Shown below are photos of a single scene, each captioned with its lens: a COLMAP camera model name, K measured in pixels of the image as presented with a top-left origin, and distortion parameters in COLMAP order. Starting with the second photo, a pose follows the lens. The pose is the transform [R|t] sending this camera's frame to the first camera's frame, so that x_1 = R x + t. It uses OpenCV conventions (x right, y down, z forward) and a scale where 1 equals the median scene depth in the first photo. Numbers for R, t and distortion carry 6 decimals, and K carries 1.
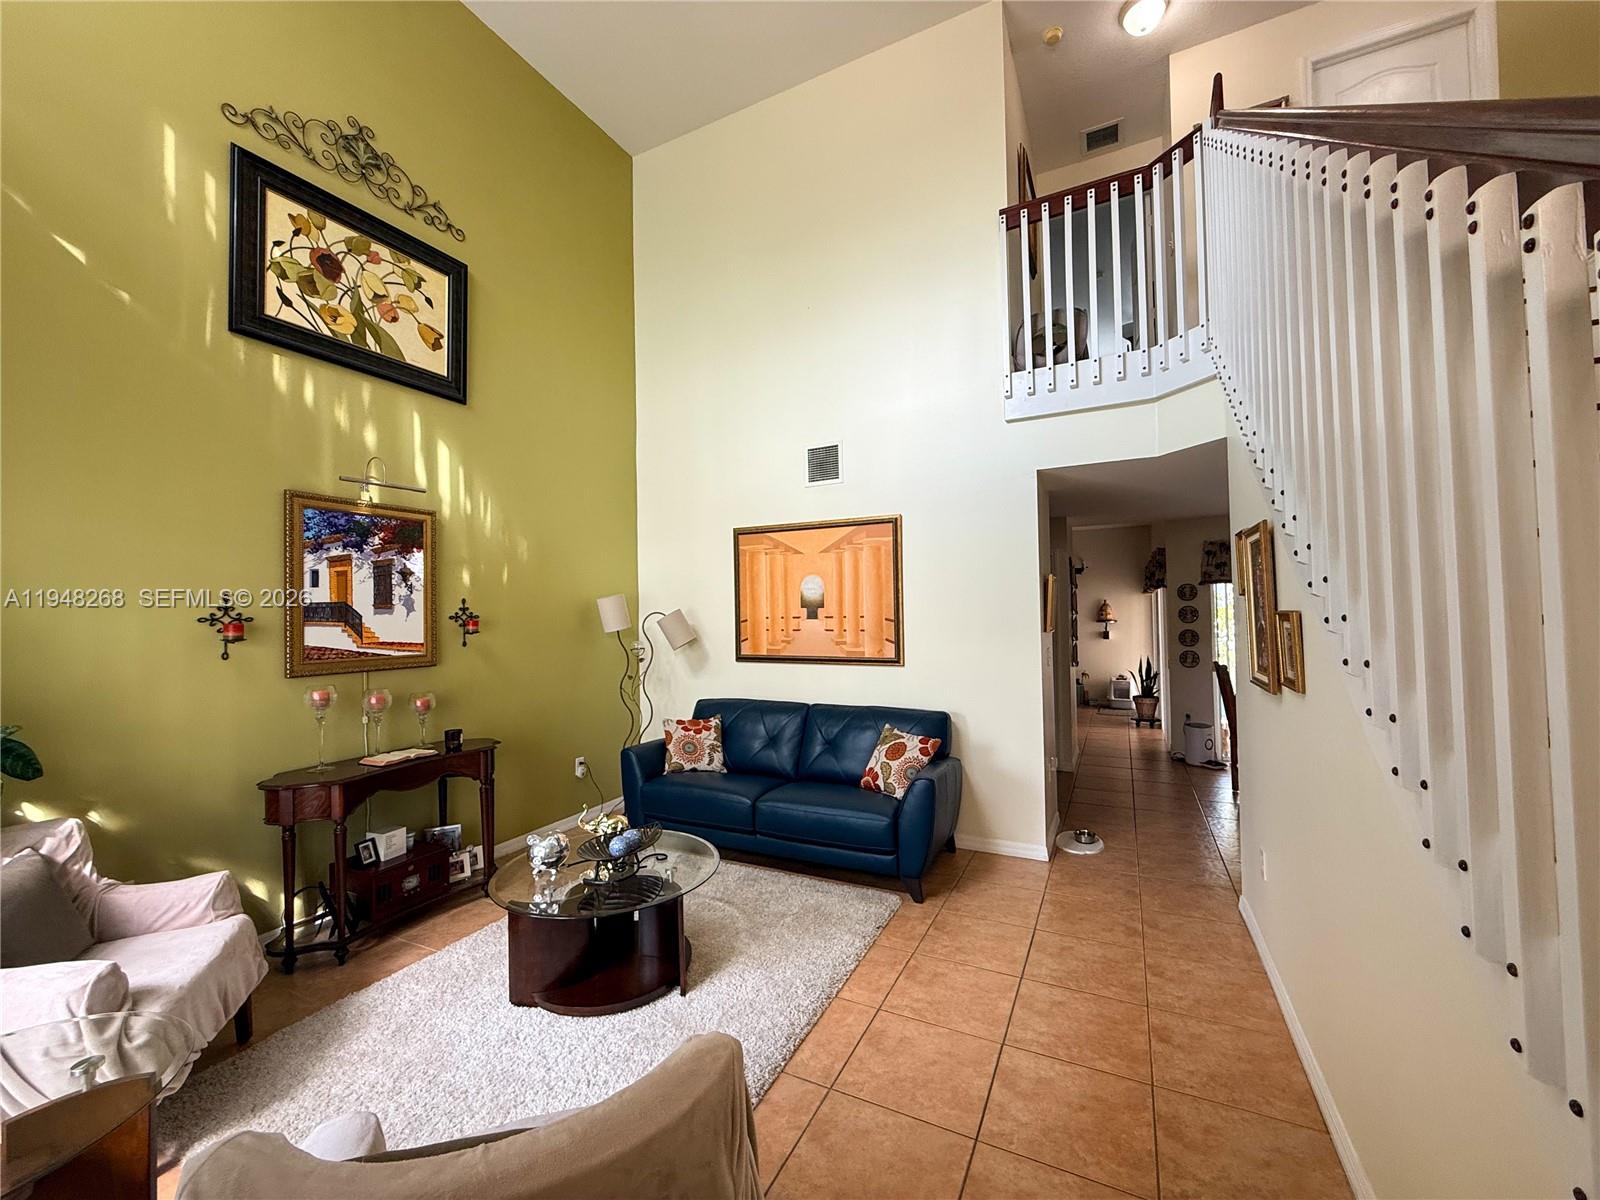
lens RADIAL K [[640.0, 0, 801.4], [0, 640.0, 600.4], [0, 0, 1]] dist [0.002587, -0.000351]
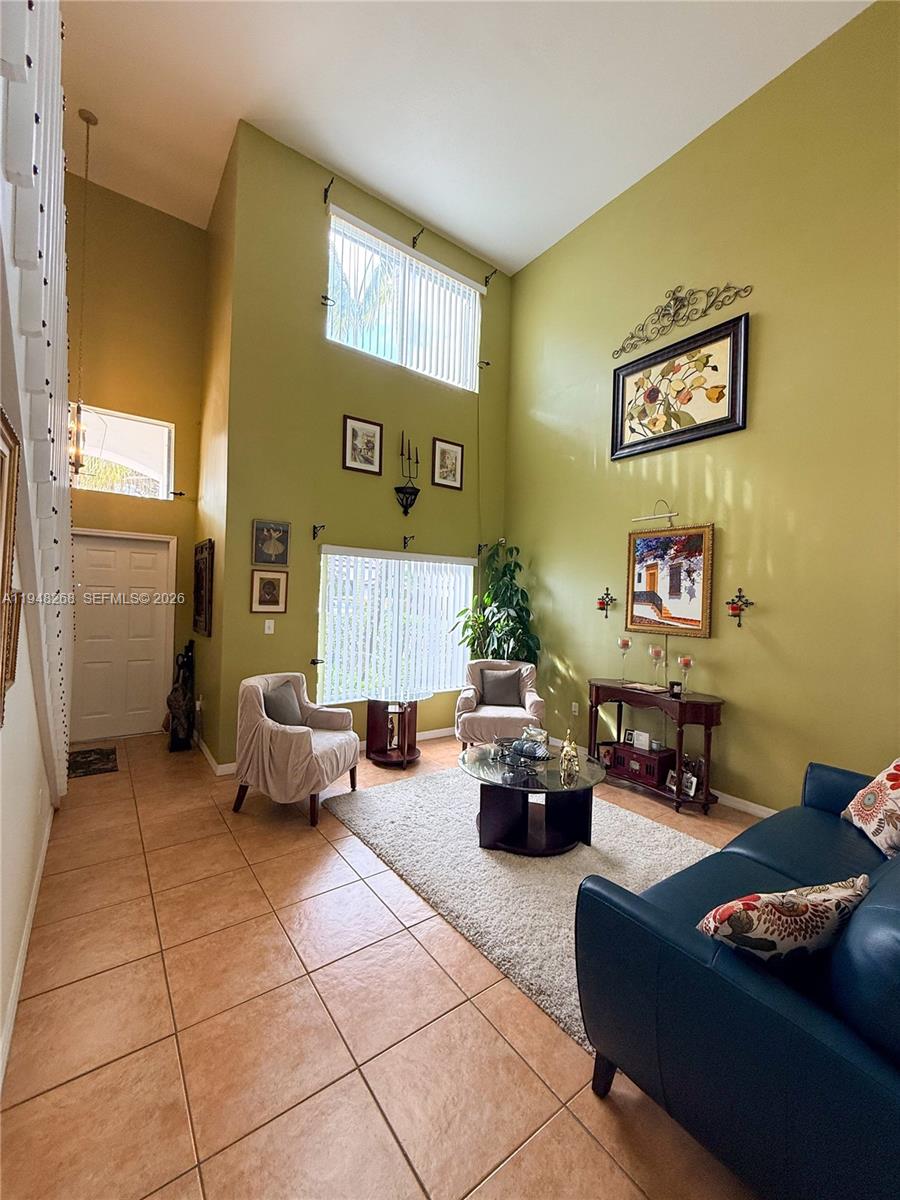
lens RADIAL K [[480.0, 0, 449.6], [0, 480.0, 597.0], [0, 0, 1]] dist [0.002587, -0.000351]
pose [[-0.452204, 0.002934, -0.891910, 0.637497], [-0.004680, 0.999973, 0.005662, 0.013314], [0.891902, 0.006735, -0.452178, 1.067144]]
